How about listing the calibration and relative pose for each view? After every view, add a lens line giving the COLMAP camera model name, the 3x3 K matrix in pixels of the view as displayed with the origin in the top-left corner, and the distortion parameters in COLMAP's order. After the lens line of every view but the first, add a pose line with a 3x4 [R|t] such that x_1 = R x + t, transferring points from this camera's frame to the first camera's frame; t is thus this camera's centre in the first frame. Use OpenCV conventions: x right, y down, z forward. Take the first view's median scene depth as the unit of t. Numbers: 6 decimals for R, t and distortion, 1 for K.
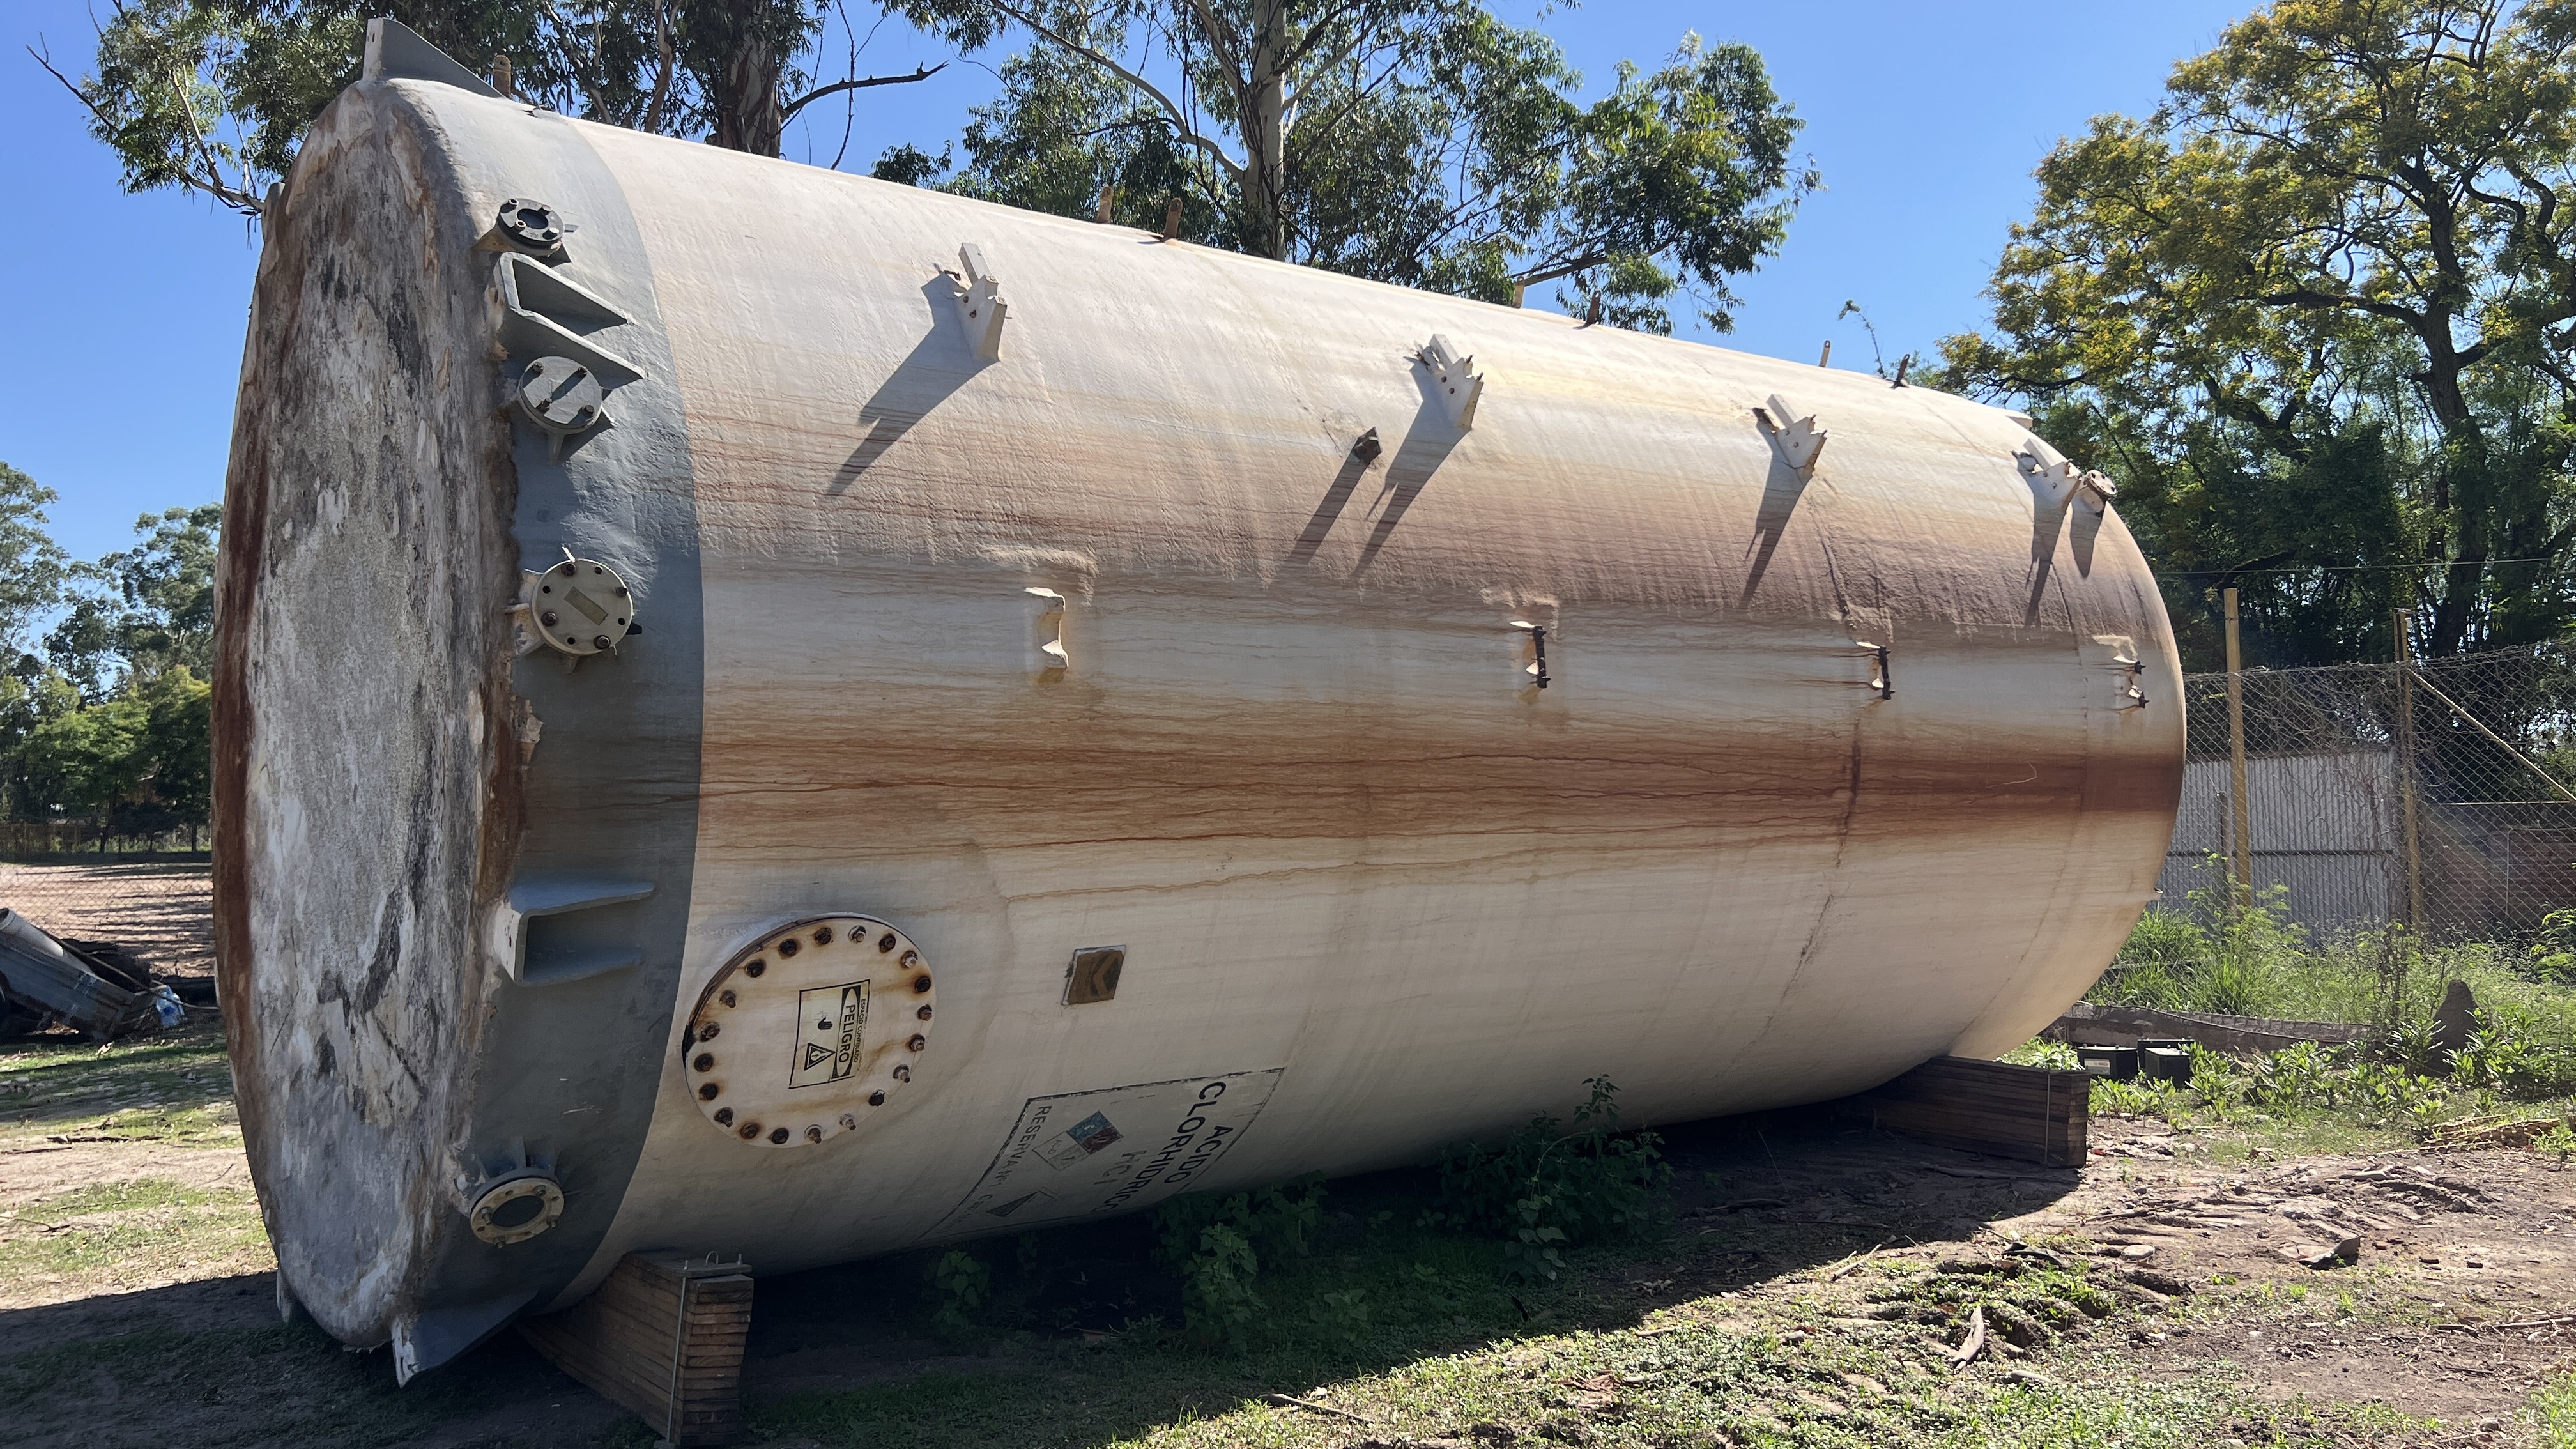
lens RADIAL K [[1930.7, 0, 1299.0], [0, 1930.7, 701.9], [0, 0, 1]] dist [0.043441, -0.059967]
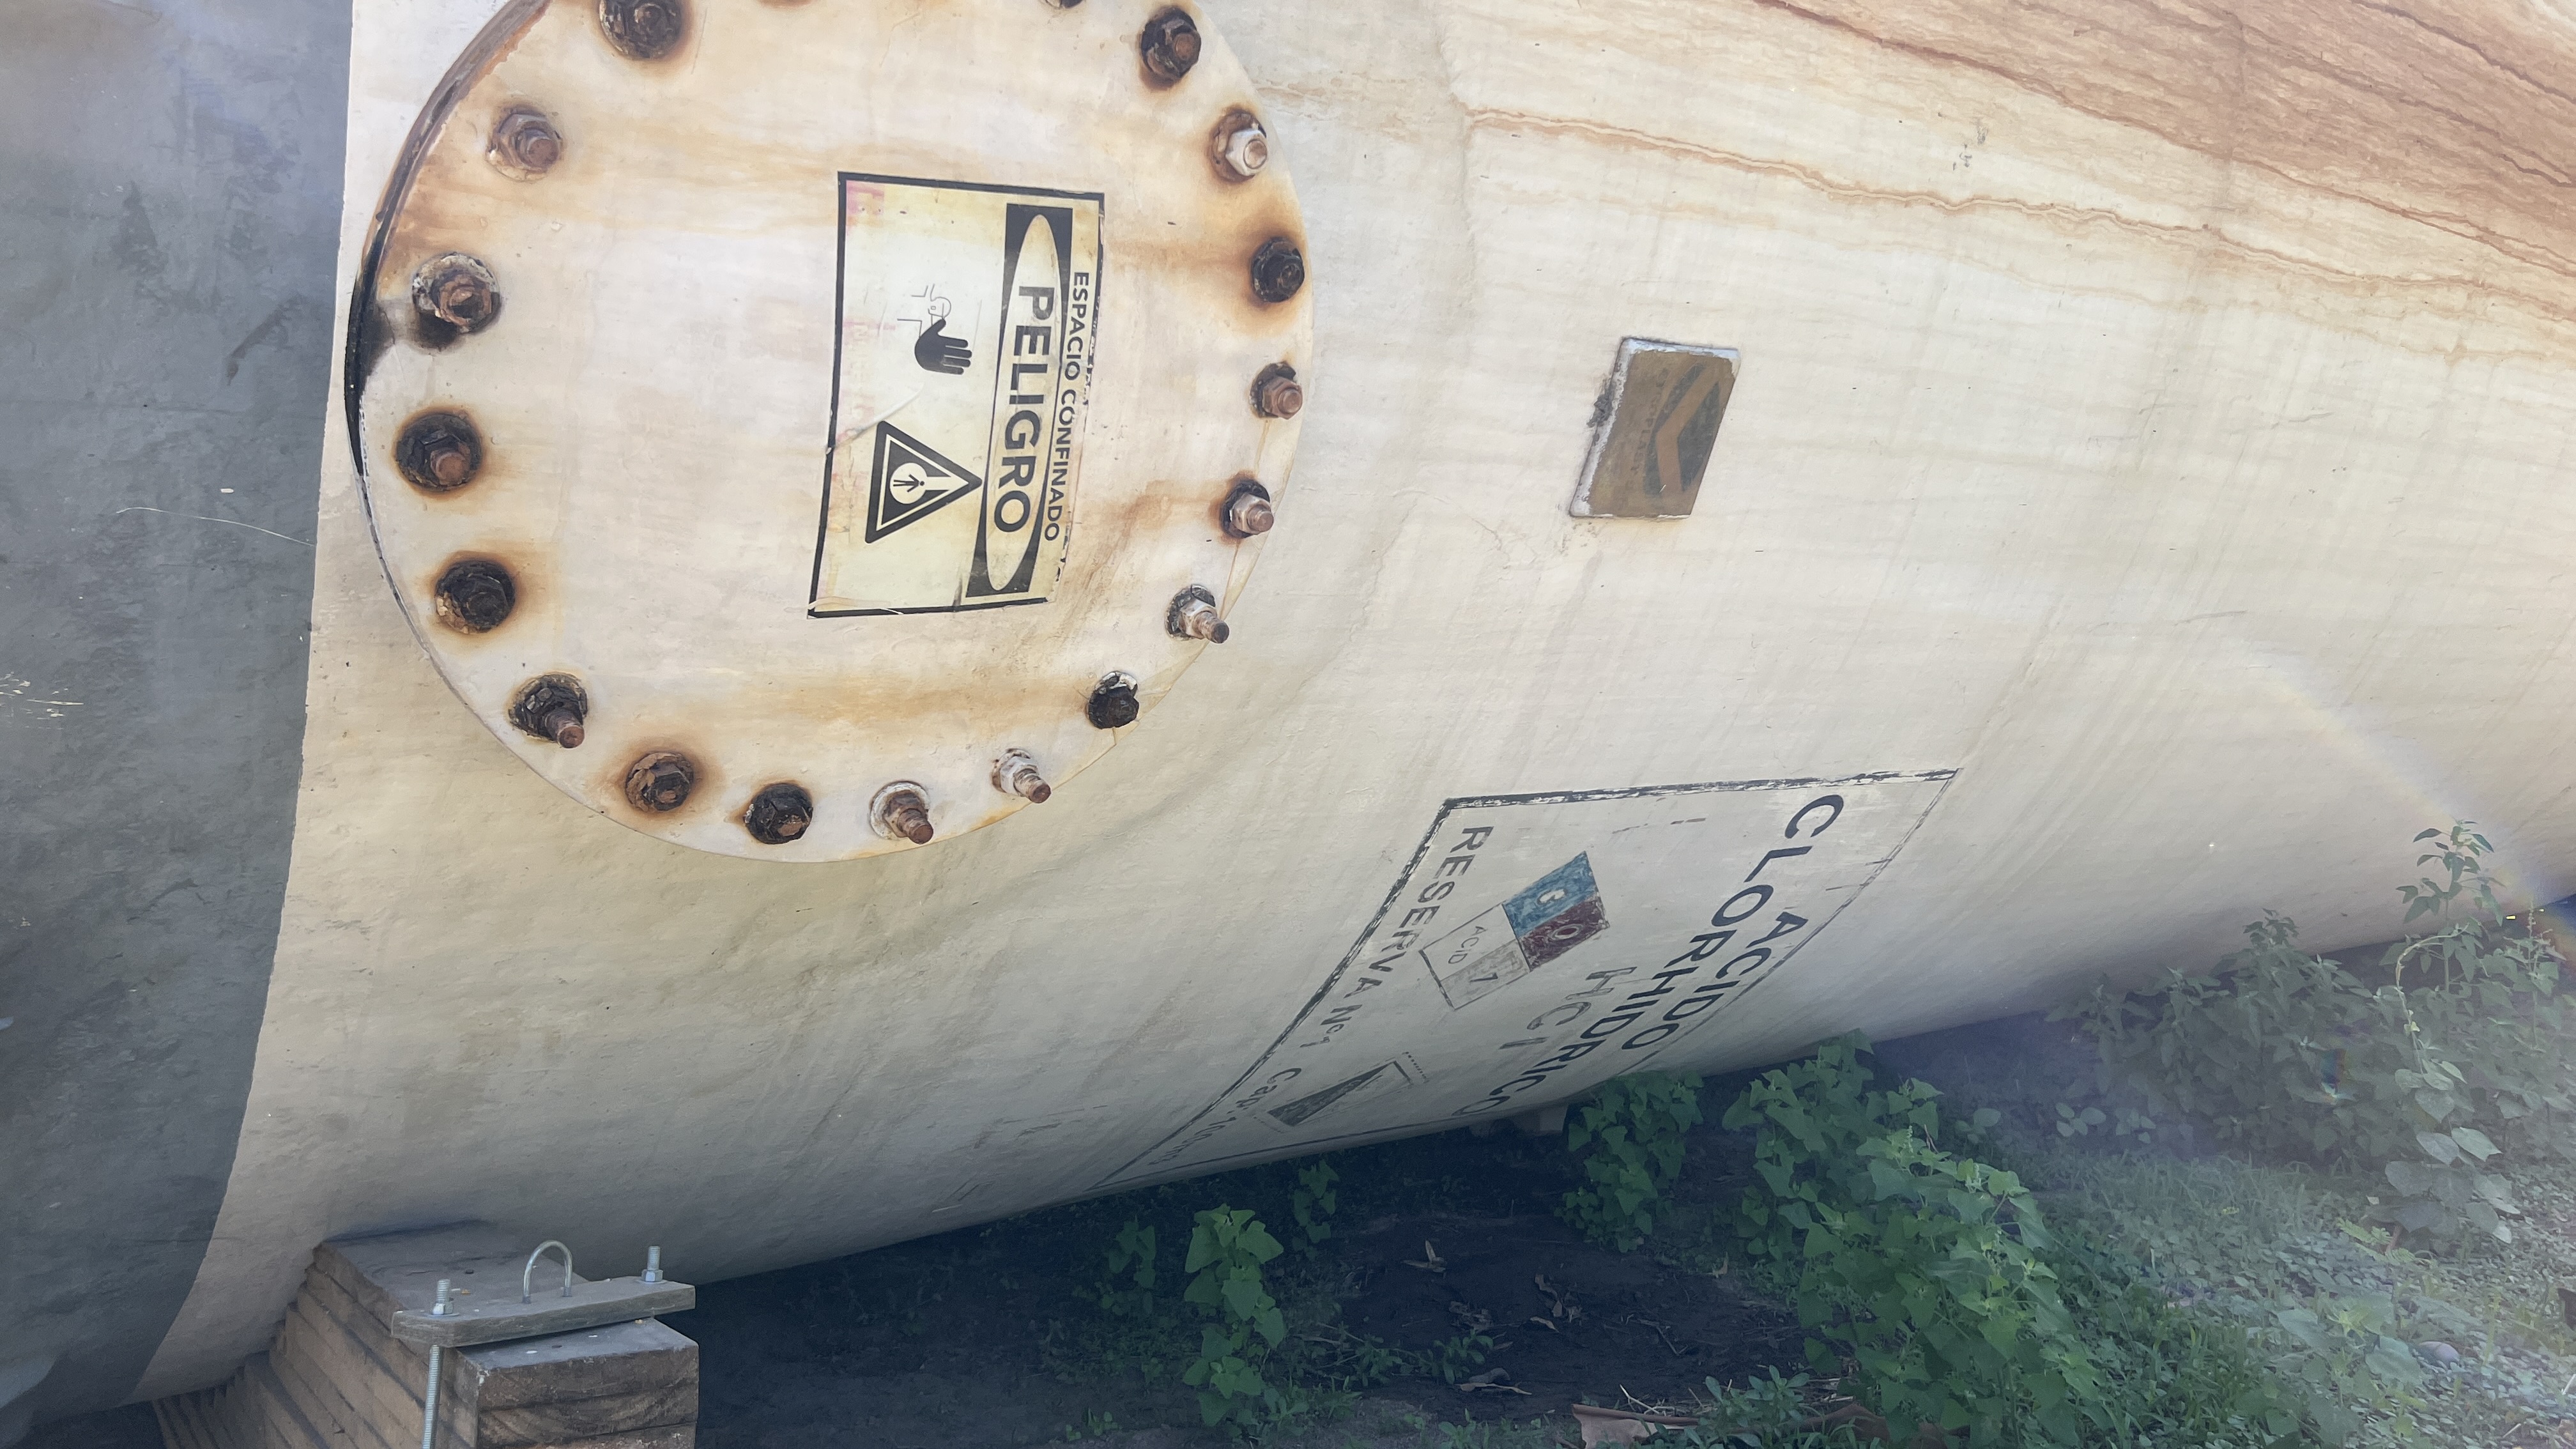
lens RADIAL K [[1930.7, 0, 1279.5], [0, 1930.7, 742.7], [0, 0, 1]] dist [0.043441, -0.059967]
pose [[0.999796, -0.020197, -0.000245, -0.179156], [0.020181, 0.998376, 0.053273, 0.181676], [-0.000832, -0.053267, 0.998580, 0.662111]]
